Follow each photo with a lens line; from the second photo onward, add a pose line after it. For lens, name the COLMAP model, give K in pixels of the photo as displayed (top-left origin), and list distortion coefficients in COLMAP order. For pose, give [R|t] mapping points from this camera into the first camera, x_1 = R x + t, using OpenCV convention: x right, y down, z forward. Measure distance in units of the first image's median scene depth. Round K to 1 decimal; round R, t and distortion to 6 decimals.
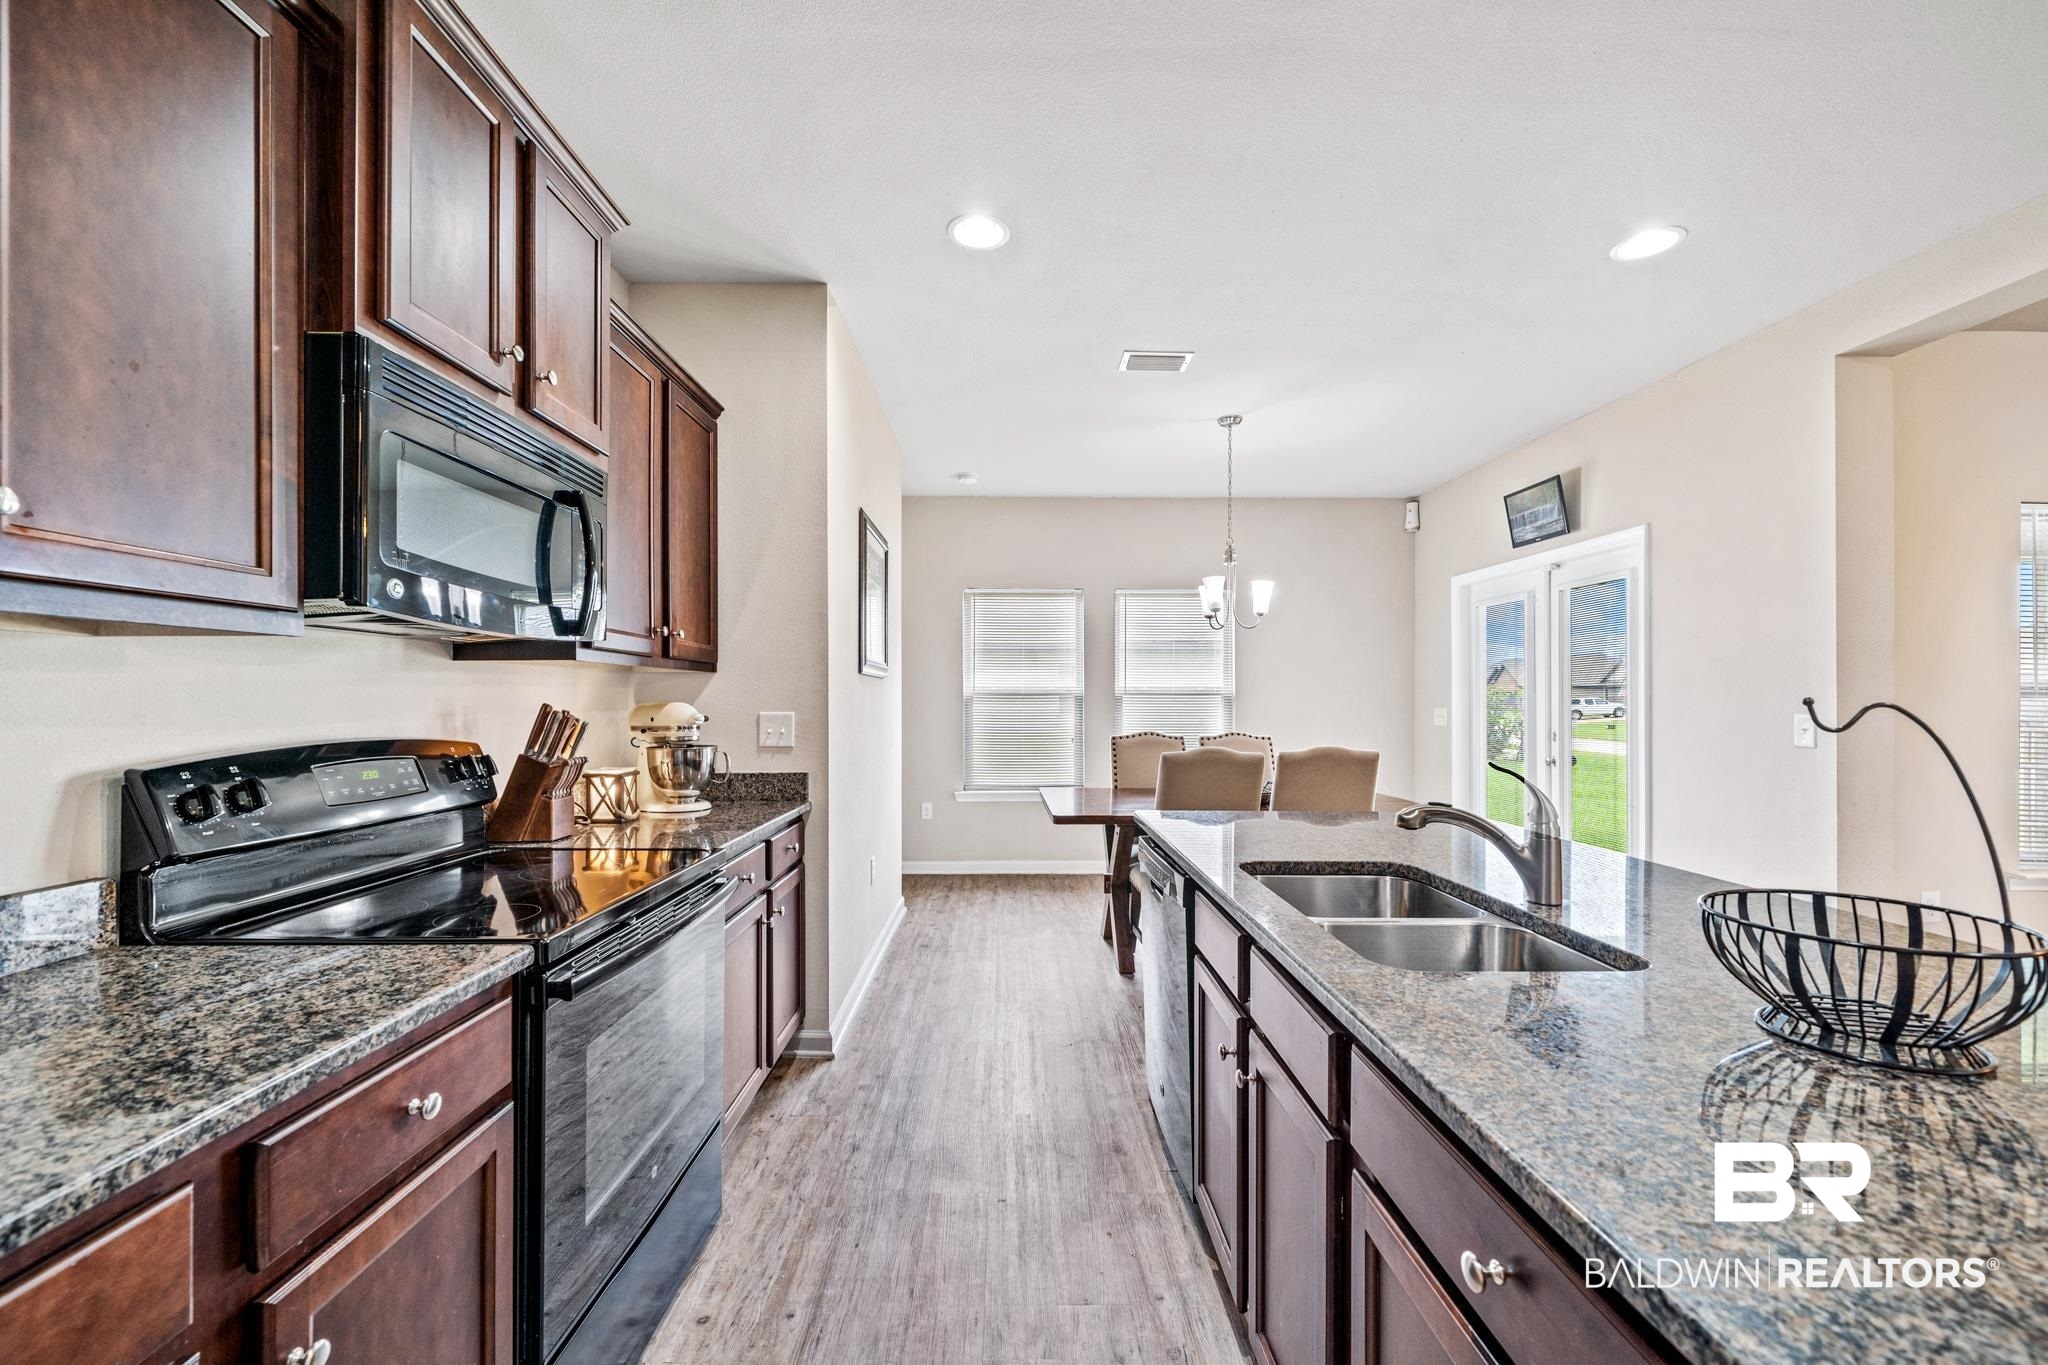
lens RADIAL K [[811.0, 0, 1021.4], [0, 811.0, 700.6], [0, 0, 1]] dist [-0.000091, -0.000008]
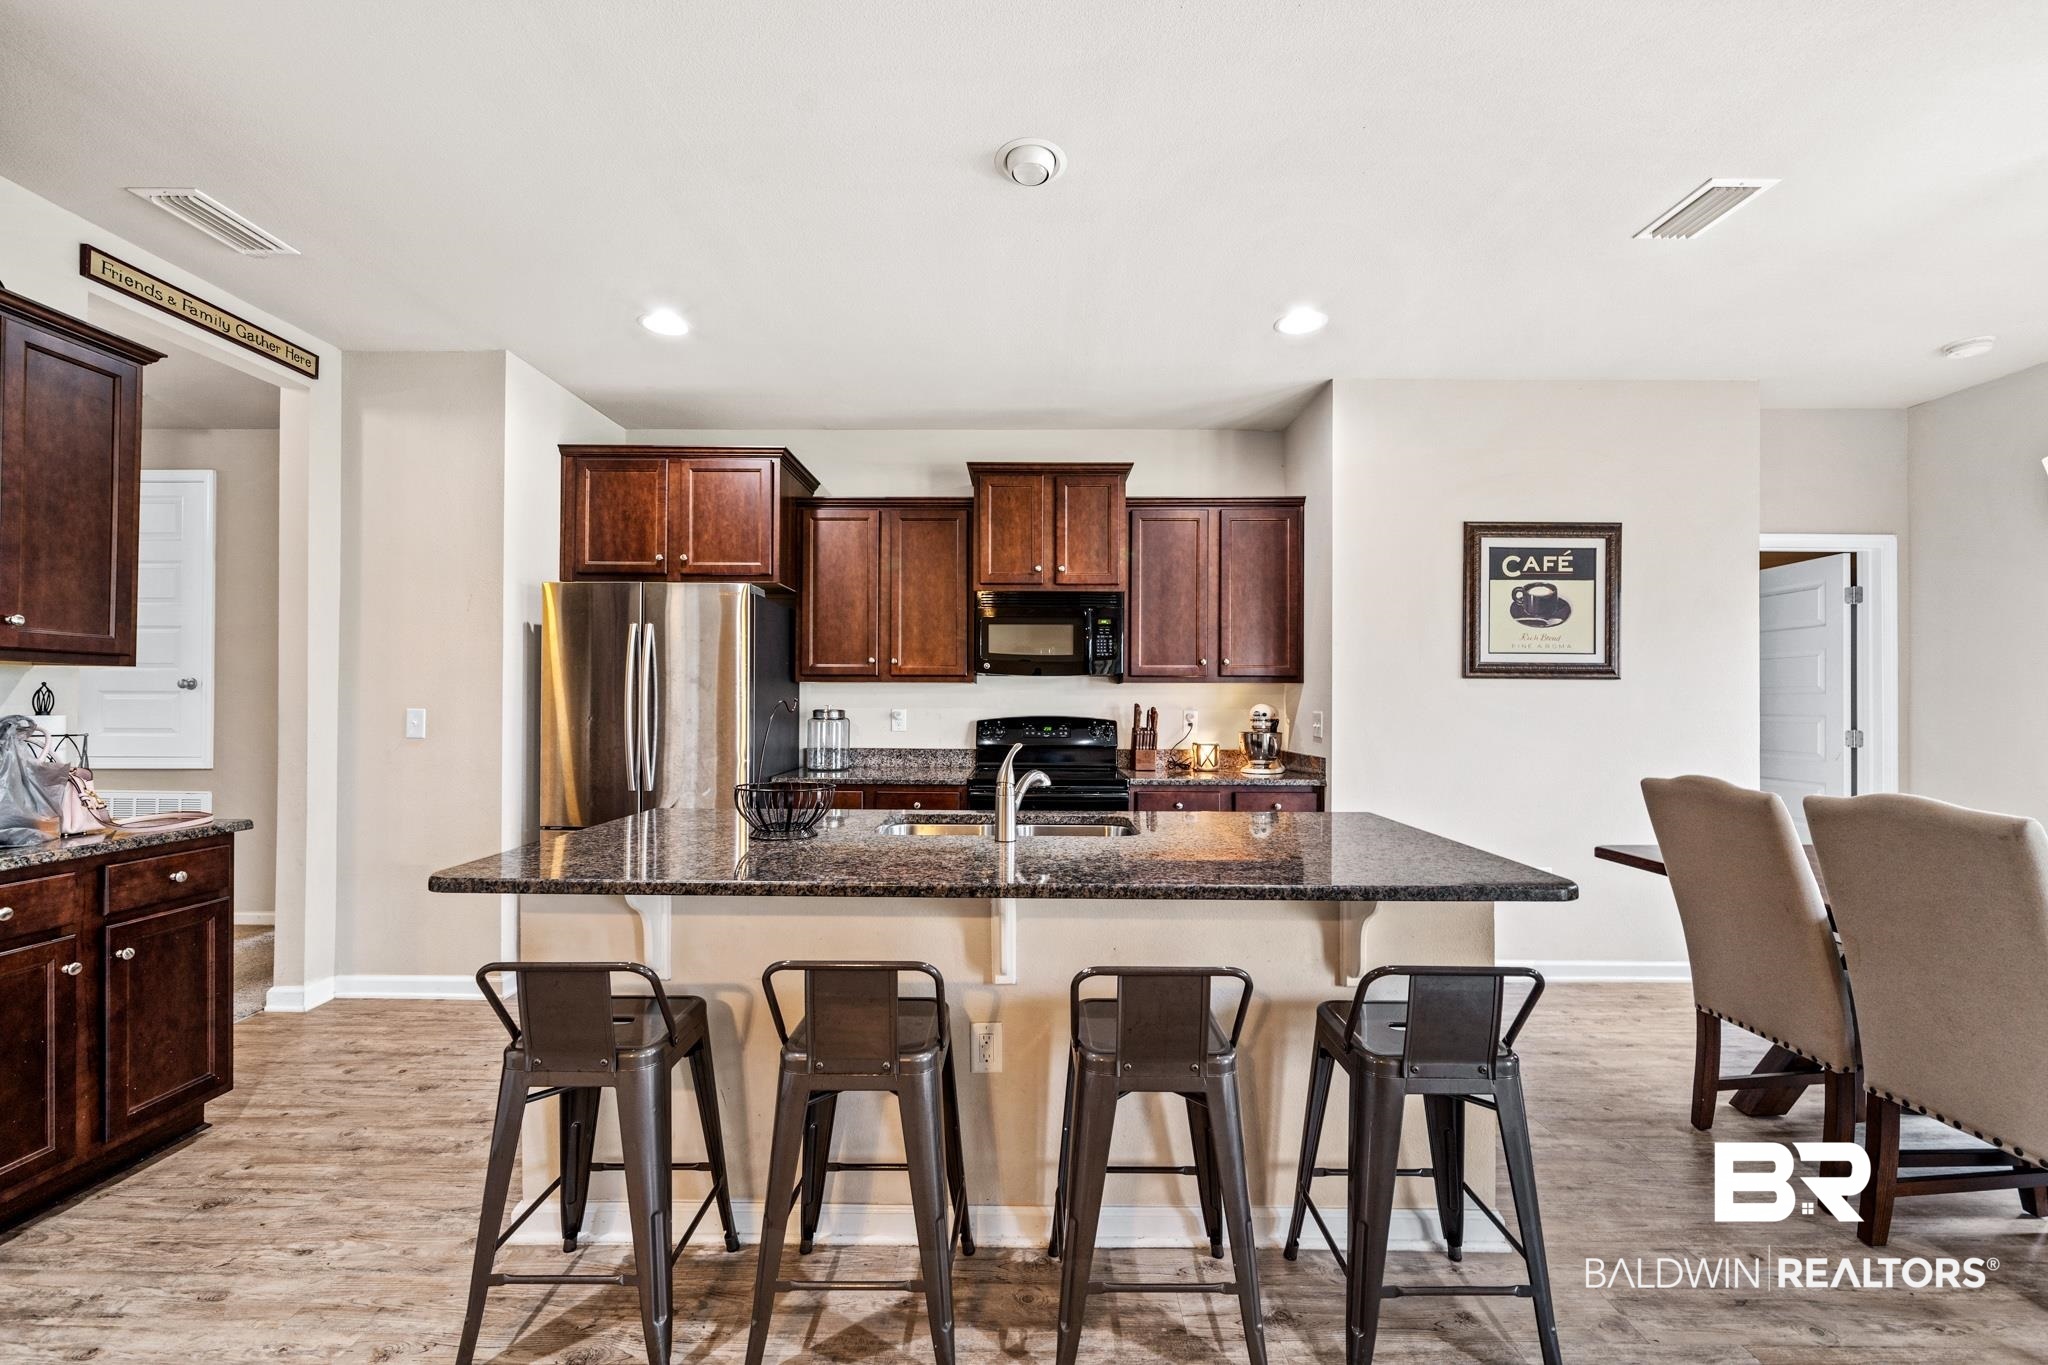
lens RADIAL K [[811.0, 0, 1021.2], [0, 811.0, 698.4], [0, 0, 1]] dist [-0.000091, -0.000008]
pose [[-0.025898, -0.003928, -0.999657, 0.731904], [-0.003695, 0.999986, -0.003833, -0.000238], [0.999658, 0.003595, -0.025912, 0.375772]]
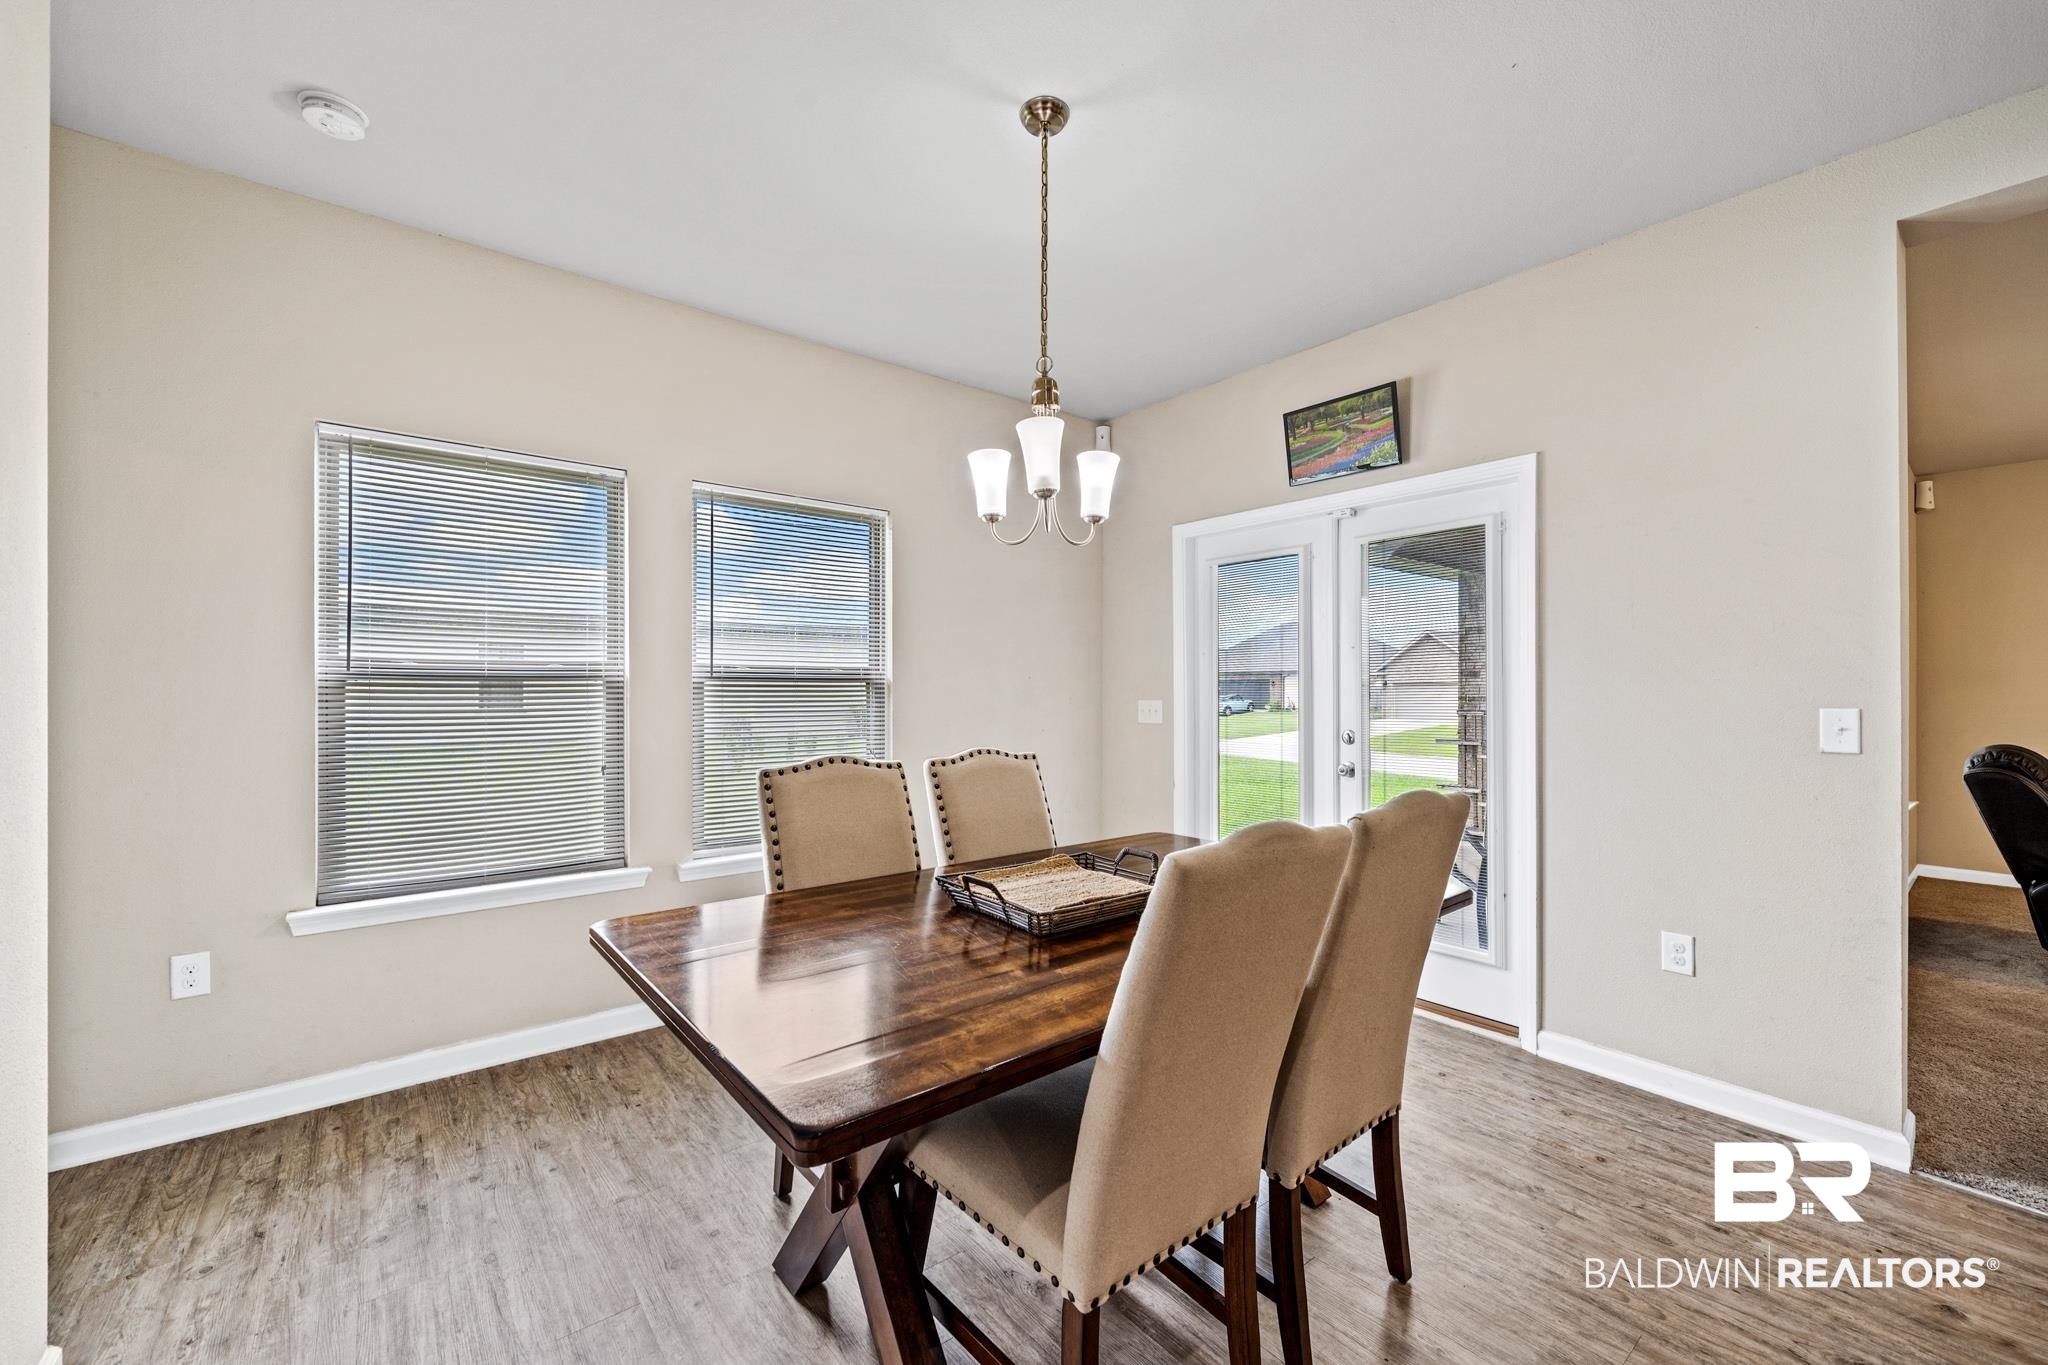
lens RADIAL K [[811.0, 0, 1018.2], [0, 811.0, 692.5], [0, 0, 1]] dist [-0.000091, -0.000008]
pose [[0.791181, -0.000233, 0.611582, -0.055253], [-0.001772, 0.999995, 0.002674, 0.001038], [-0.611580, -0.003199, 0.791176, 0.627256]]
